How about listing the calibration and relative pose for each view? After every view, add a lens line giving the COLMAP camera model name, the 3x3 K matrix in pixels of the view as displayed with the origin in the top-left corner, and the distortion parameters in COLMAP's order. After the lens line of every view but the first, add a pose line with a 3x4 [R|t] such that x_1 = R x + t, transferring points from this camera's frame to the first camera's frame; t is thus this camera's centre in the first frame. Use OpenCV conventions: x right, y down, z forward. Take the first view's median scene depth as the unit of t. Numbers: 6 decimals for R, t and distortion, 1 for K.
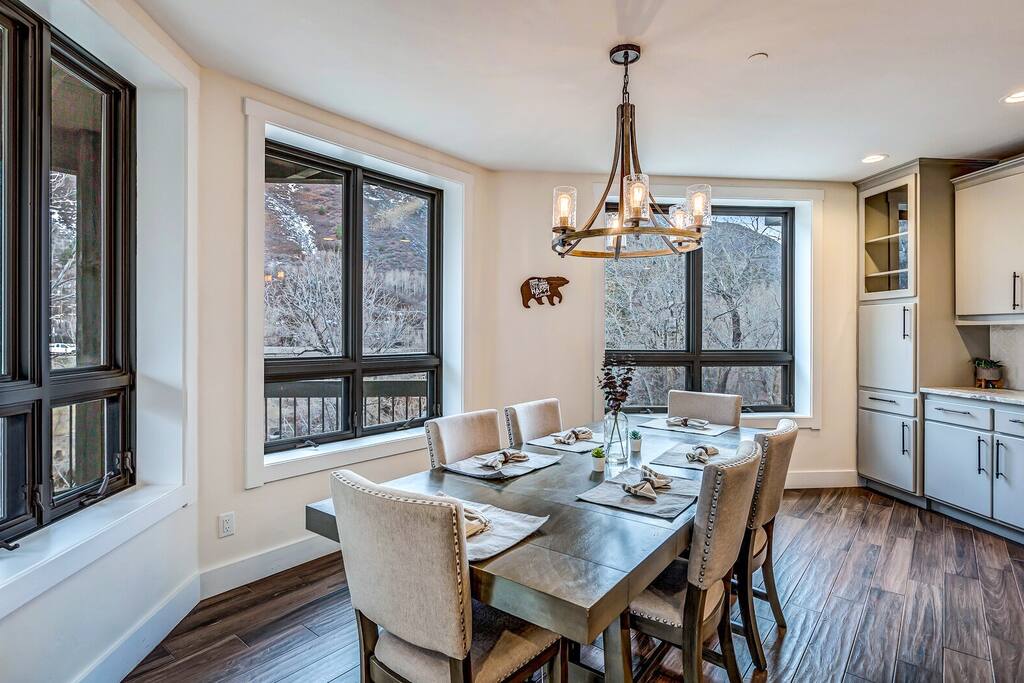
lens RADIAL K [[520.8, 0, 515.3], [0, 520.8, 333.4], [0, 0, 1]] dist [-0.001587, 0.000462]
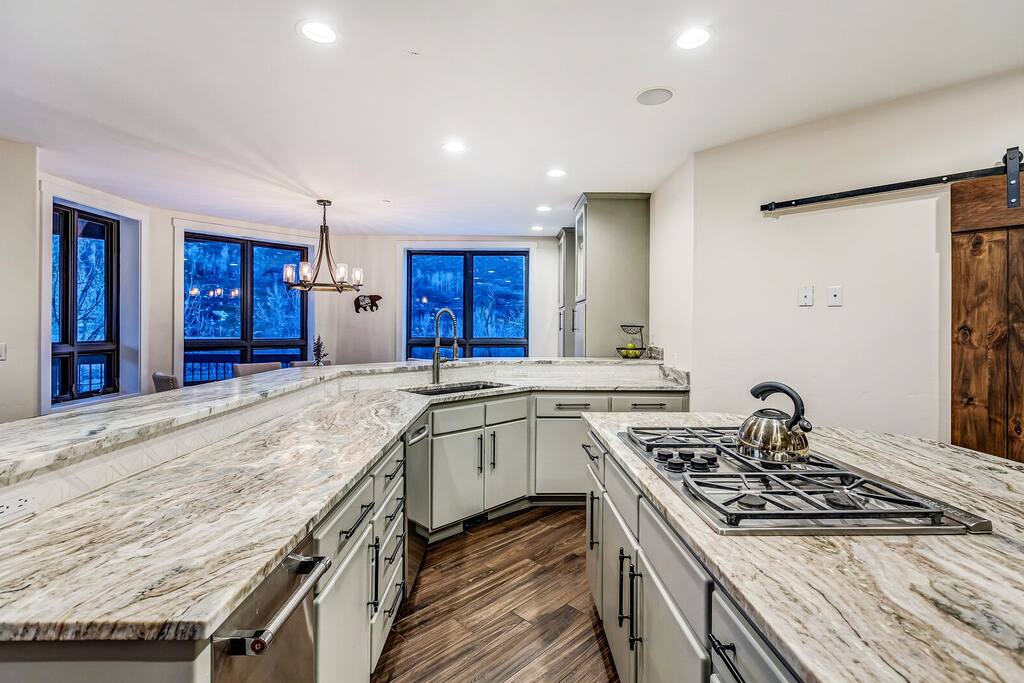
lens RADIAL K [[478.2, 0, 514.0], [0, 478.2, 326.8], [0, 0, 1]] dist [0.014340, -0.000391]
pose [[0.996076, 0.001740, -0.088488, 0.744345], [-0.001959, 0.999995, -0.002382, 0.000866], [0.088483, 0.002546, 0.996074, -0.607909]]
